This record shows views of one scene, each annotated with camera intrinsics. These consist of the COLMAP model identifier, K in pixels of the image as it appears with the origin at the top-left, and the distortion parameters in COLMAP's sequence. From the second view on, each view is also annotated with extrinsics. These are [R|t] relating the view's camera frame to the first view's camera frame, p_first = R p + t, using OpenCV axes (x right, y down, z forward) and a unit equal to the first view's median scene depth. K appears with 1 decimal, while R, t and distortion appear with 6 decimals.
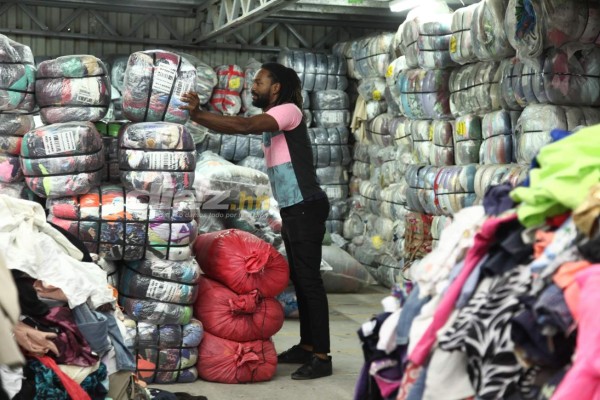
lens RADIAL K [[1919.9, 0, 341.0], [0, 1919.9, 184.4], [0, 0, 1]] dist [0.659865, 0.647624]
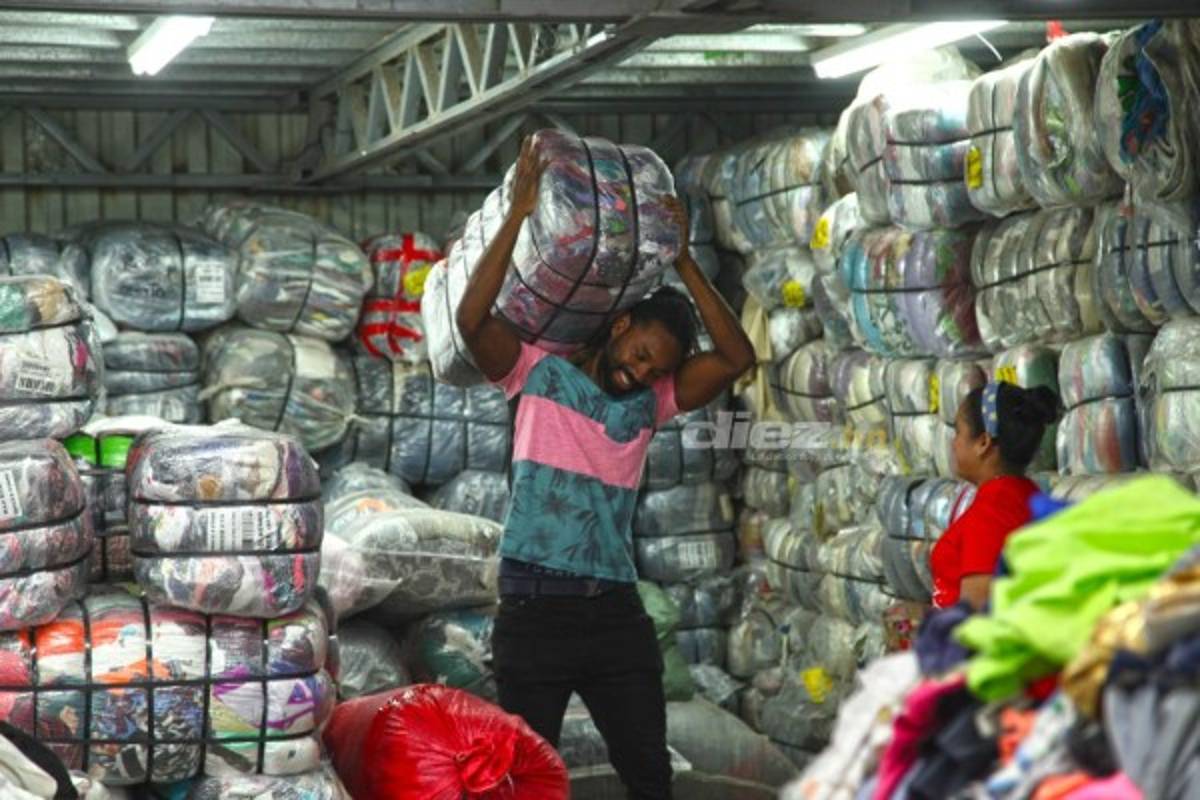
lens RADIAL K [[3737.0, 0, 600.0], [0, 3737.0, 400.0], [0, 0, 1]] dist [0.725434, 0.692170]
pose [[0.998590, -0.052791, 0.005611, -0.023599], [0.053044, 0.996481, -0.064893, 0.019282], [-0.002165, 0.065099, 0.997876, 0.251311]]
